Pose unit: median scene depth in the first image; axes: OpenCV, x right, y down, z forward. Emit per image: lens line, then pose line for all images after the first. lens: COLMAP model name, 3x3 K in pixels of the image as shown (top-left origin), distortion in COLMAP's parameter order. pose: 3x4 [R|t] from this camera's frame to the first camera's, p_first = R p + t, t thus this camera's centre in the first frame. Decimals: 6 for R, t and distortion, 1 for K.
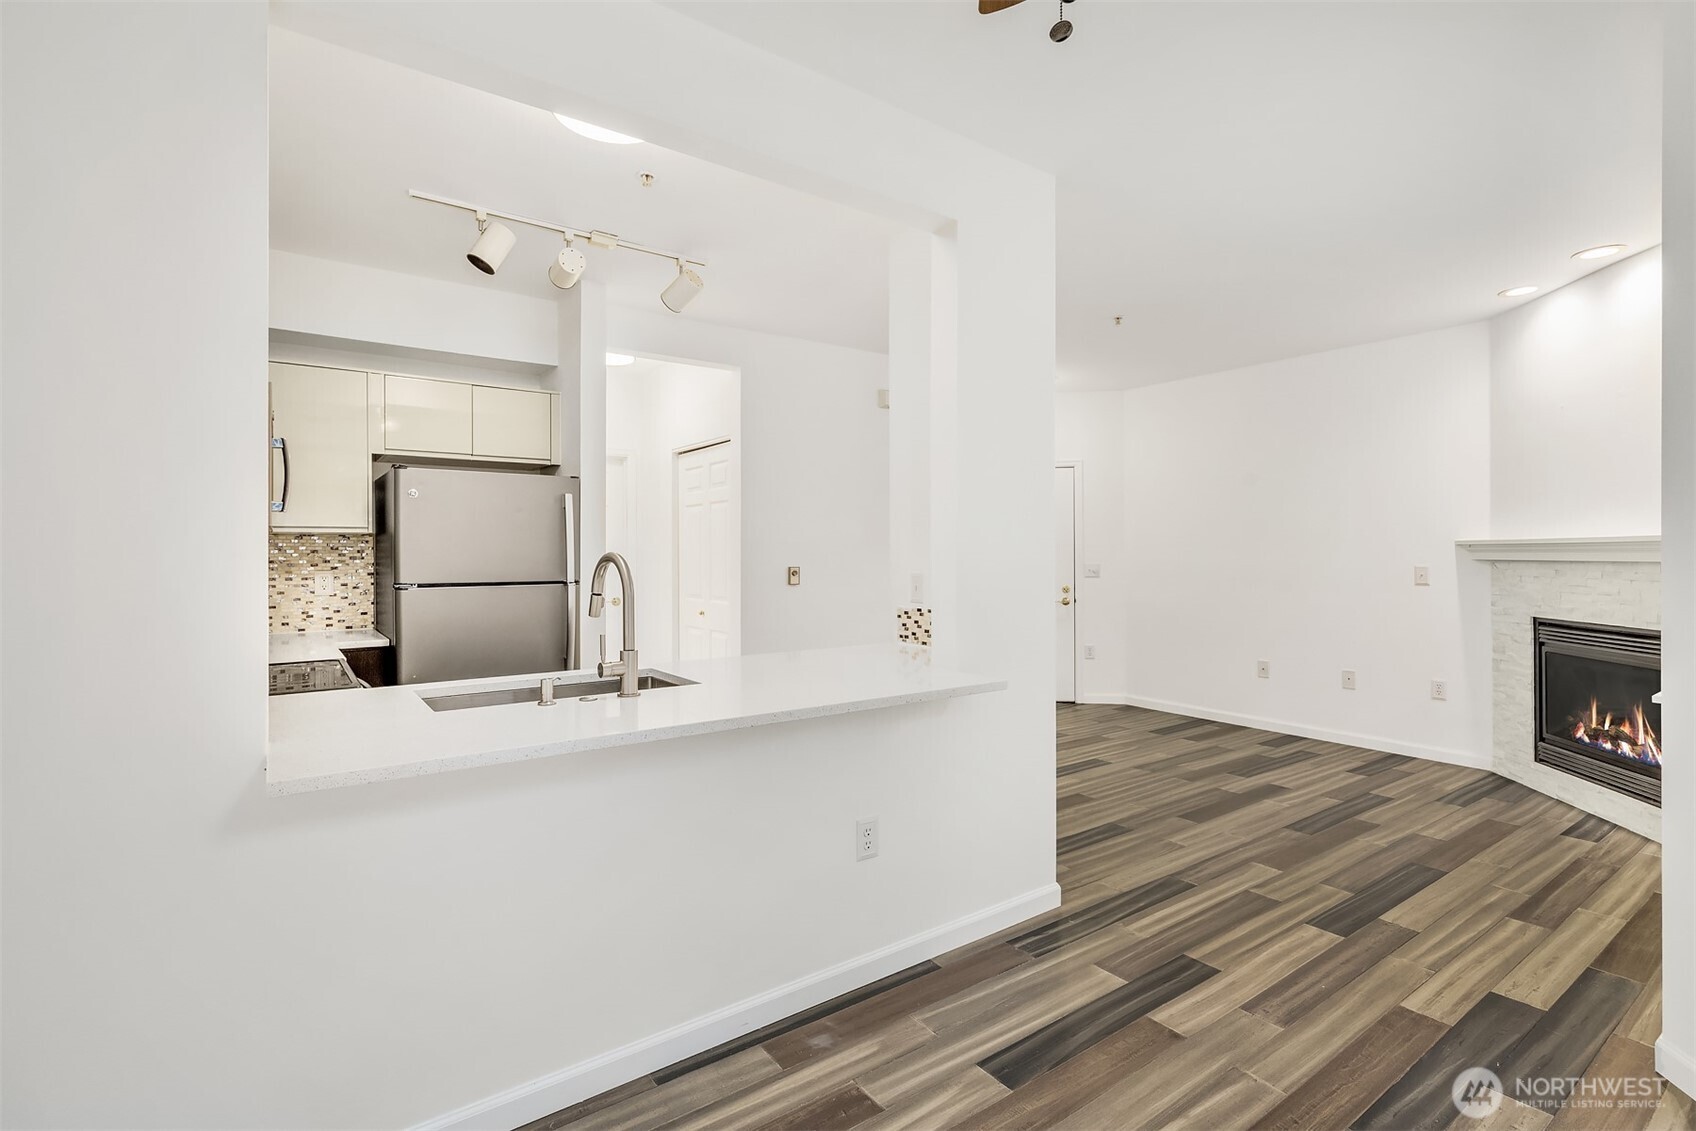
lens RADIAL K [[801.1, 0, 874.6], [0, 801.1, 556.0], [0, 0, 1]] dist [0.000027, 0.002816]
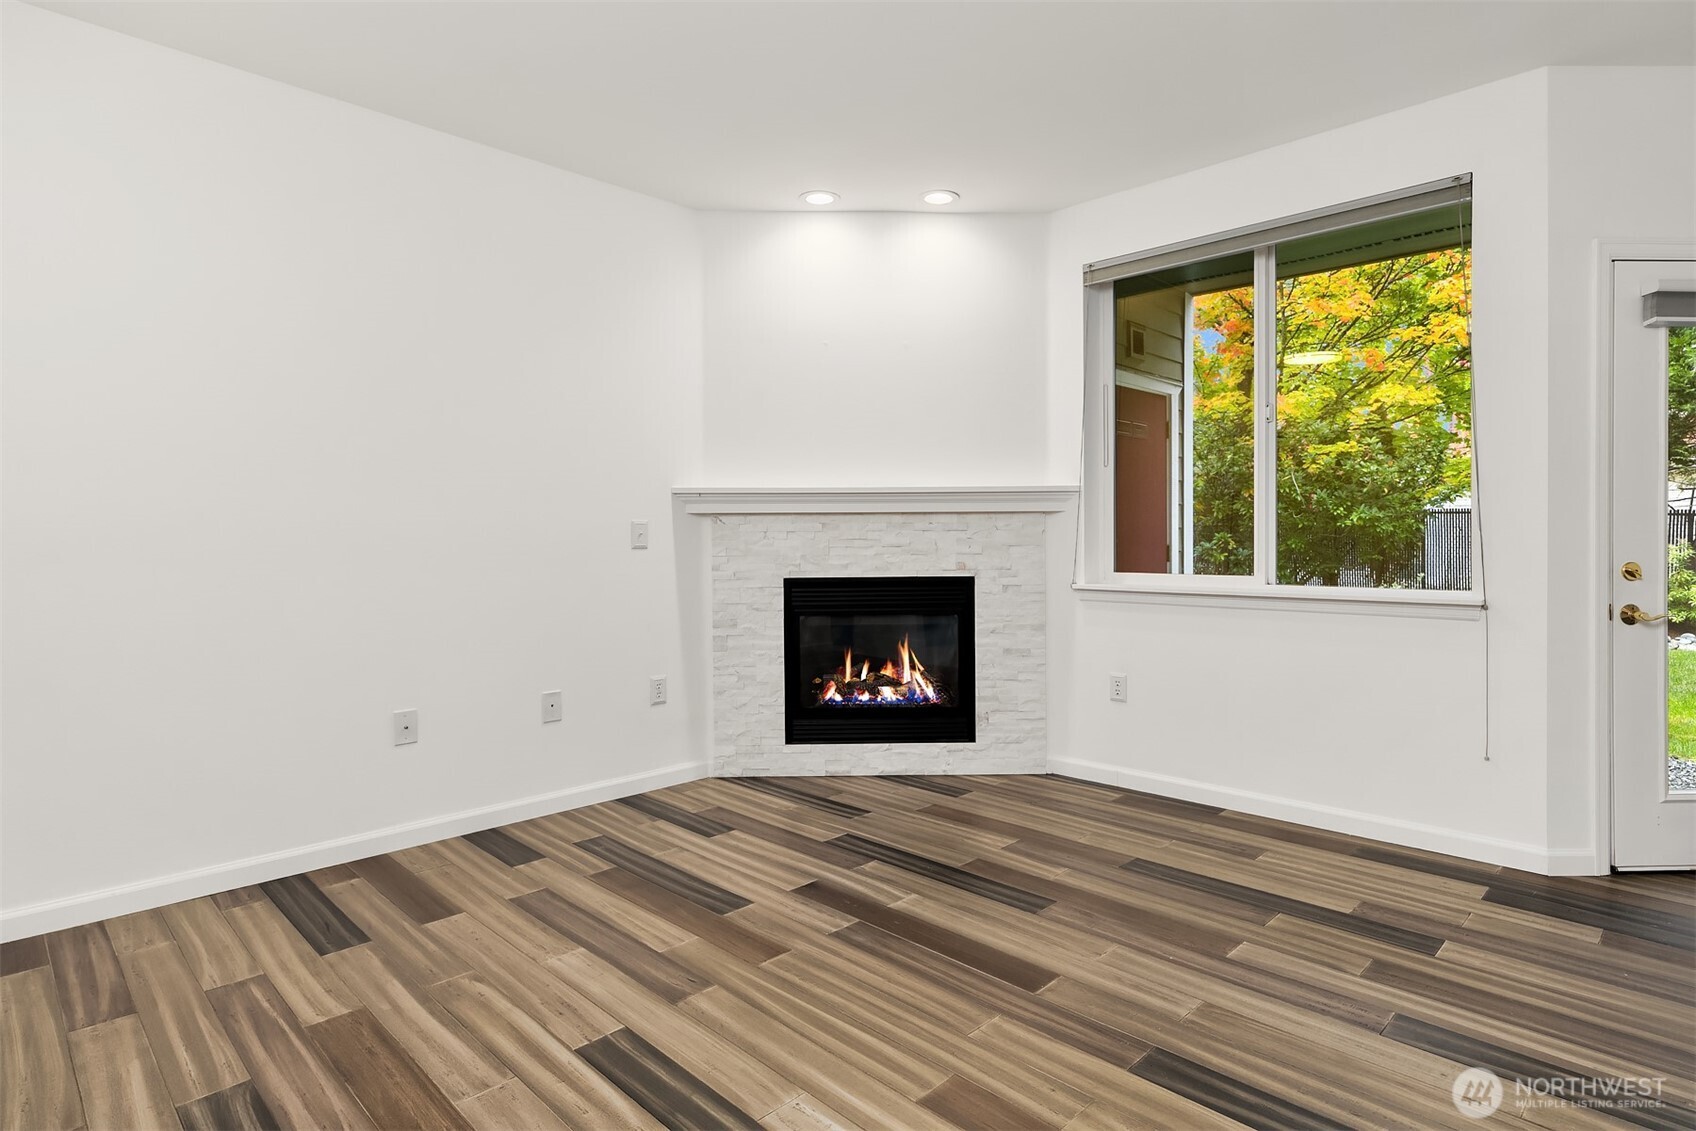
lens RADIAL K [[907.3, 0, 825.7], [0, 907.3, 543.3], [0, 0, 1]] dist [0.000740, 0.001633]
pose [[-0.133589, -0.010699, 0.990979, -0.197223], [0.013230, 0.999833, 0.012579, 0.032762], [-0.990948, 0.014791, -0.133425, 1.347839]]
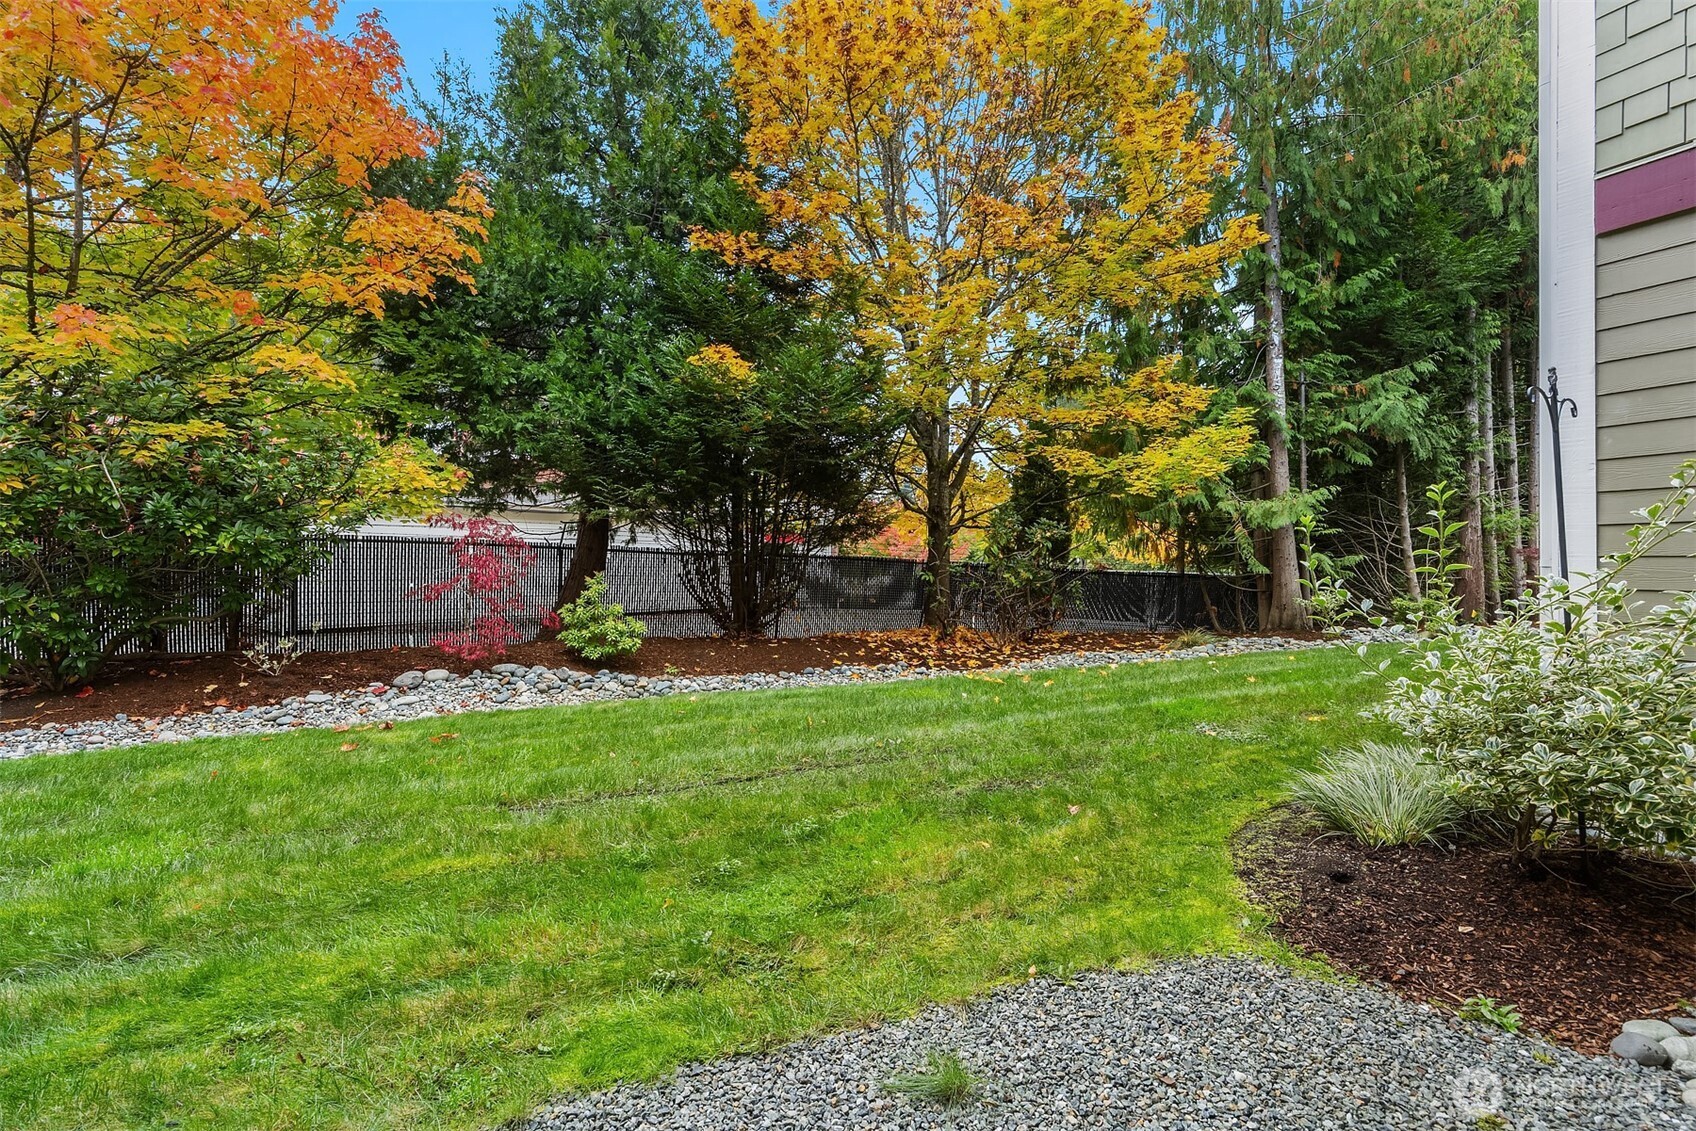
lens RADIAL K [[801.1, 0, 861.1], [0, 801.1, 562.7], [0, 0, 1]] dist [0.000027, 0.002816]
pose [[-0.987810, 0.000796, 0.155661, 1.036748], [0.002541, 0.999936, 0.011006, 0.037919], [-0.155642, 0.011267, -0.987749, 0.620085]]
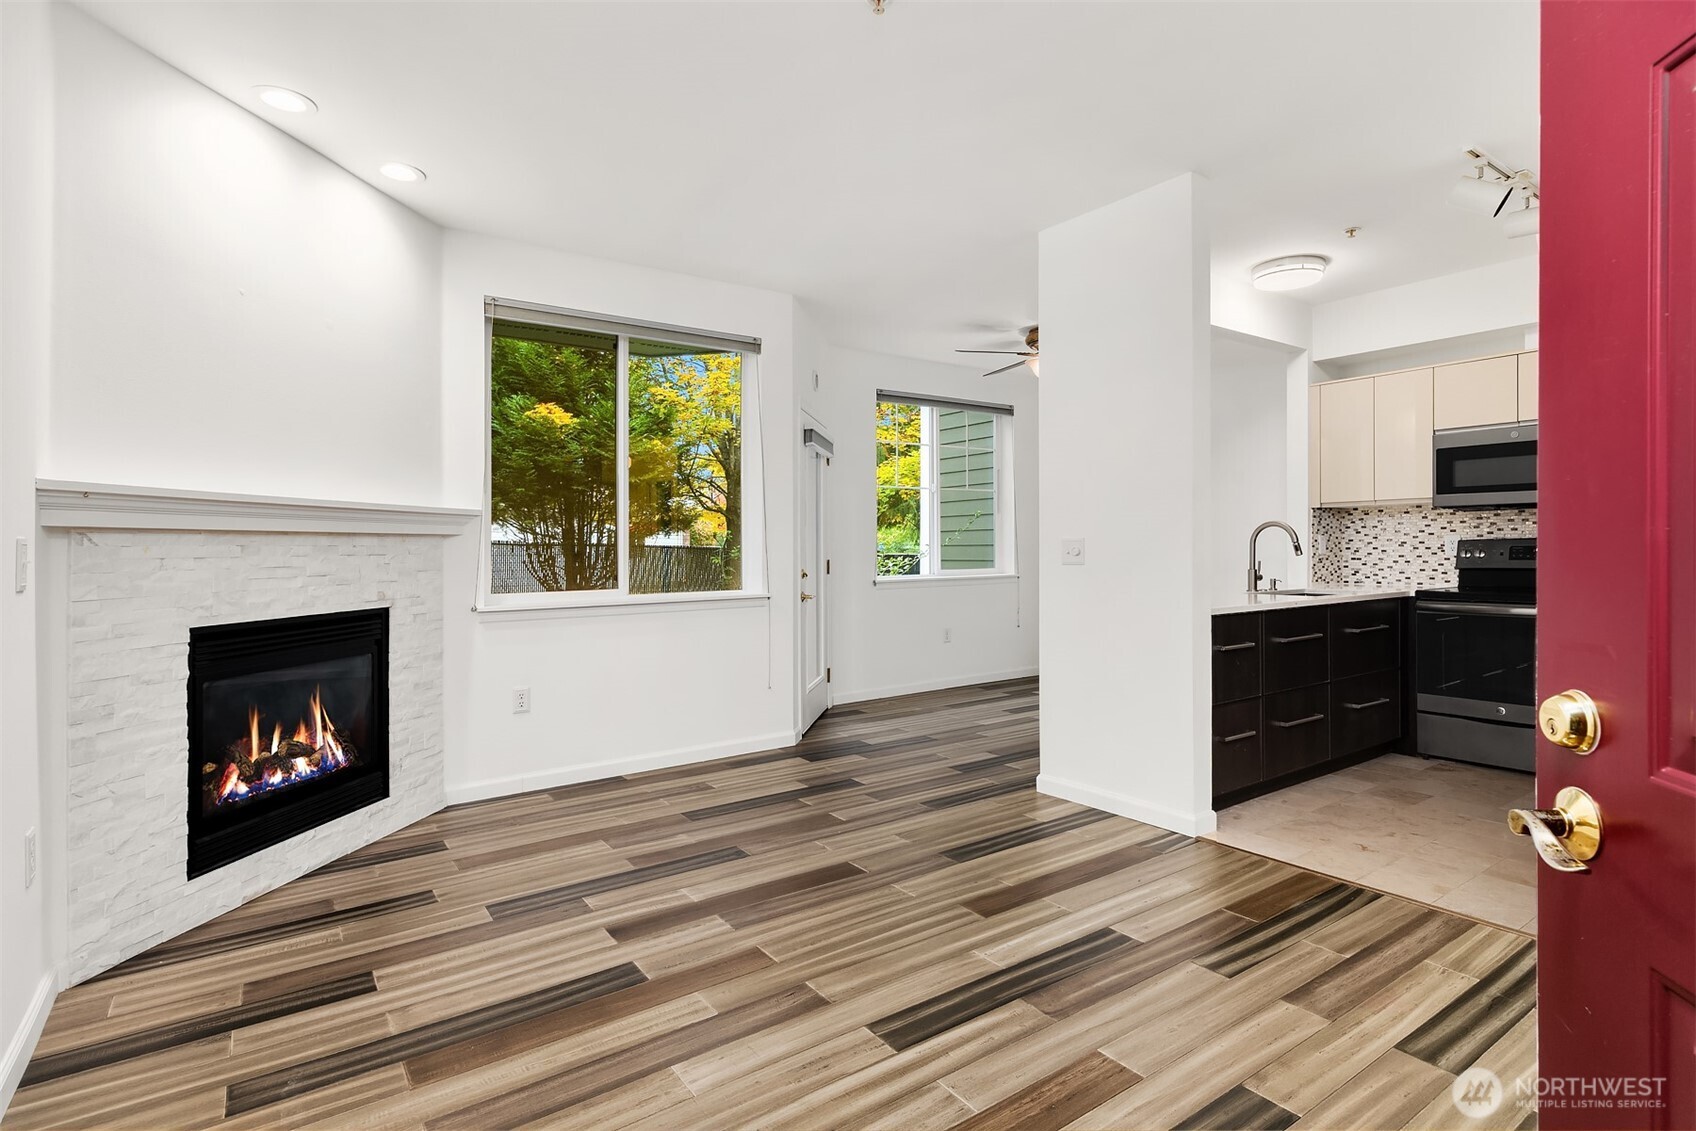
lens RADIAL K [[860.1, 0, 881.4], [0, 860.1, 544.1], [0, 0, 1]] dist [0.006618, 0.002113]
pose [[-0.999972, 0.007249, 0.001997, 0.401192], [0.007260, 0.999957, 0.005845, 0.018992], [-0.001955, 0.005859, -0.999981, 2.007163]]
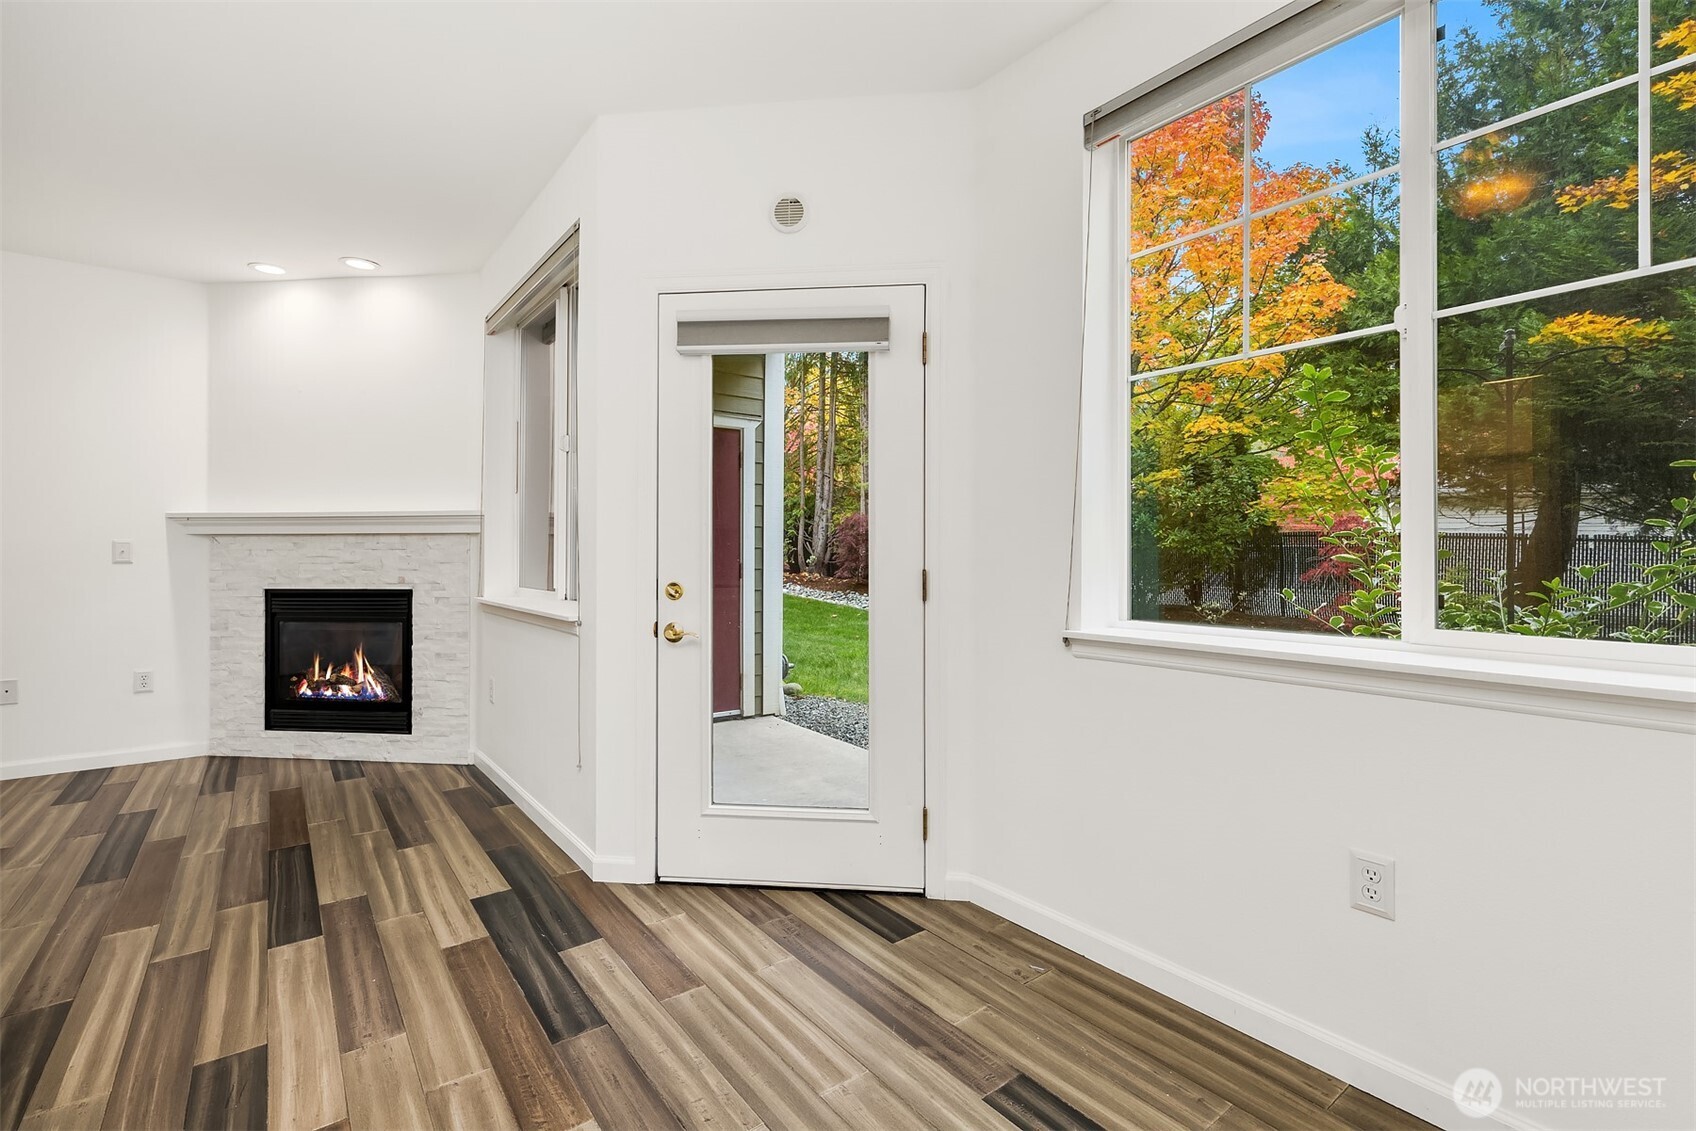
lens RADIAL K [[776.3, 0, 843.9], [0, 776.3, 544.7], [0, 0, 1]] dist [0.000221, 0.000154]
pose [[-0.000233, 0.009014, 0.999959, -0.213146], [0.008202, 0.999926, -0.009012, 0.042293], [-0.999966, 0.008199, -0.000307, 0.320886]]
